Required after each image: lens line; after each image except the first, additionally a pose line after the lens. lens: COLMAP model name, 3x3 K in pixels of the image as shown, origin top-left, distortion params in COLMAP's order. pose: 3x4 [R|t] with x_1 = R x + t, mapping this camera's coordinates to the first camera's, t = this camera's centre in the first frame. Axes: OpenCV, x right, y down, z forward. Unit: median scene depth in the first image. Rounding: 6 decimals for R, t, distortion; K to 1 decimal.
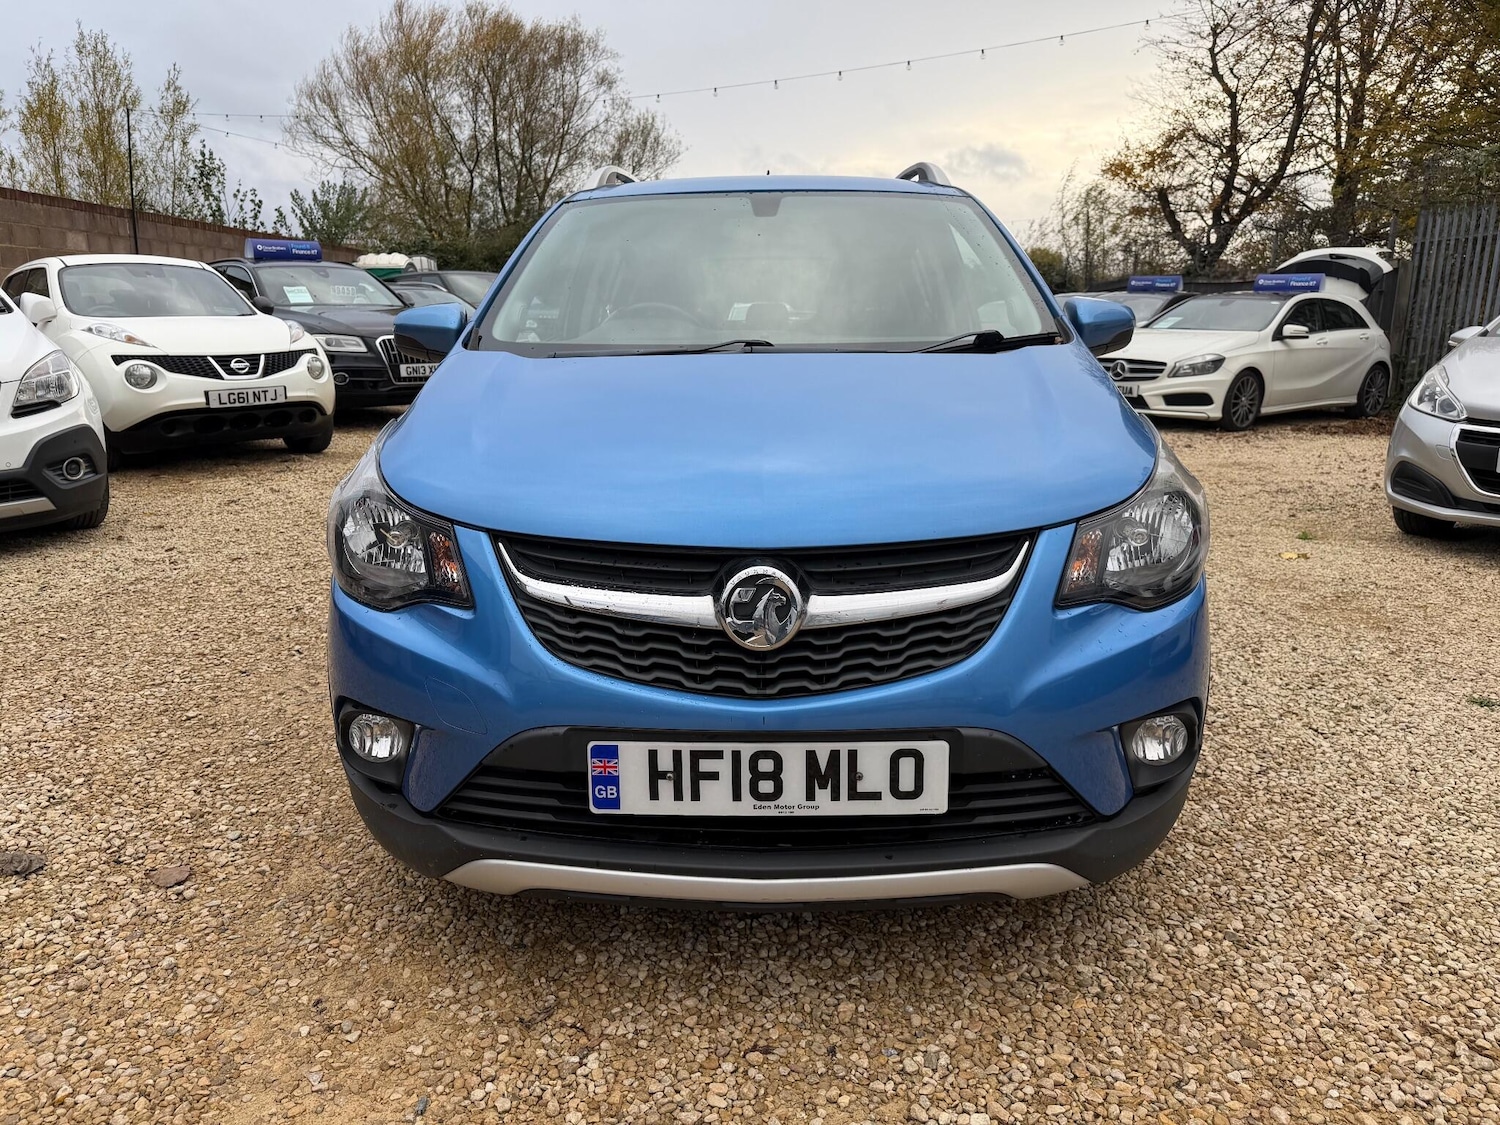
lens RADIAL K [[1063.4, 0, 751.1], [0, 1063.4, 564.0], [0, 0, 1]] dist [0.016284, -0.024024]
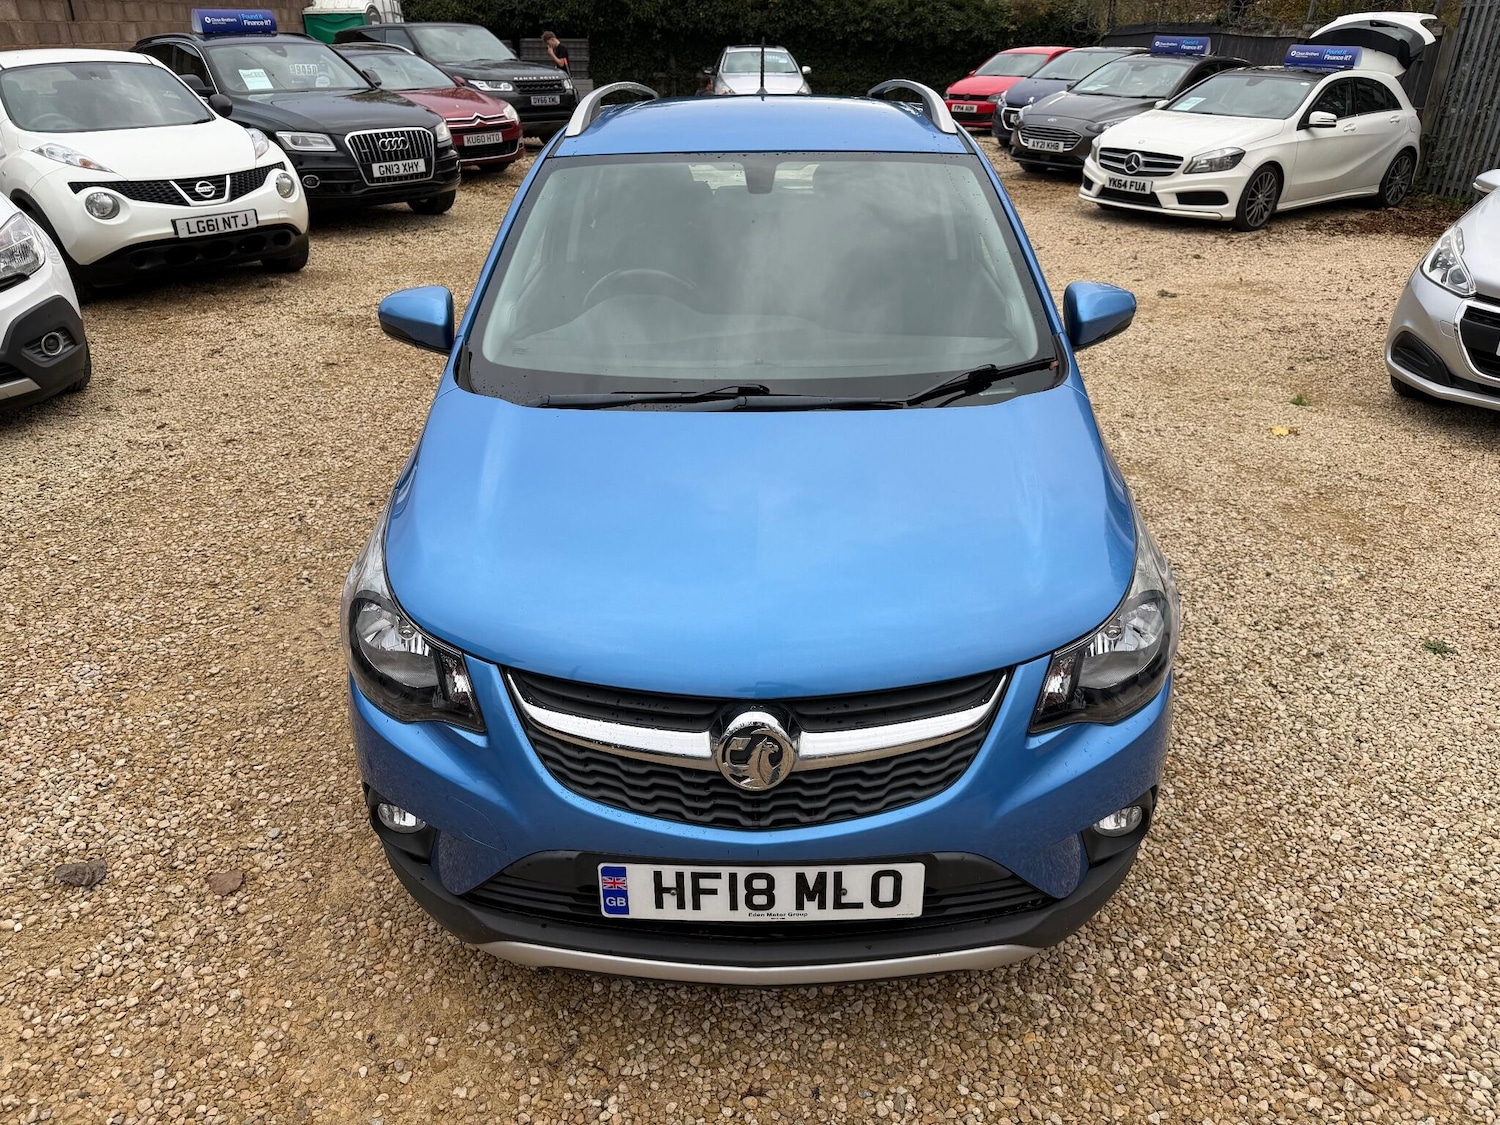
lens RADIAL K [[1063.4, 0, 757.7], [0, 1063.4, 554.0], [0, 0, 1]] dist [0.016284, -0.024024]
pose [[0.999943, -0.003051, 0.010208, 0.001122], [0.000581, 0.972303, 0.233723, -0.310859], [-0.010639, -0.233704, 0.972250, -0.002866]]
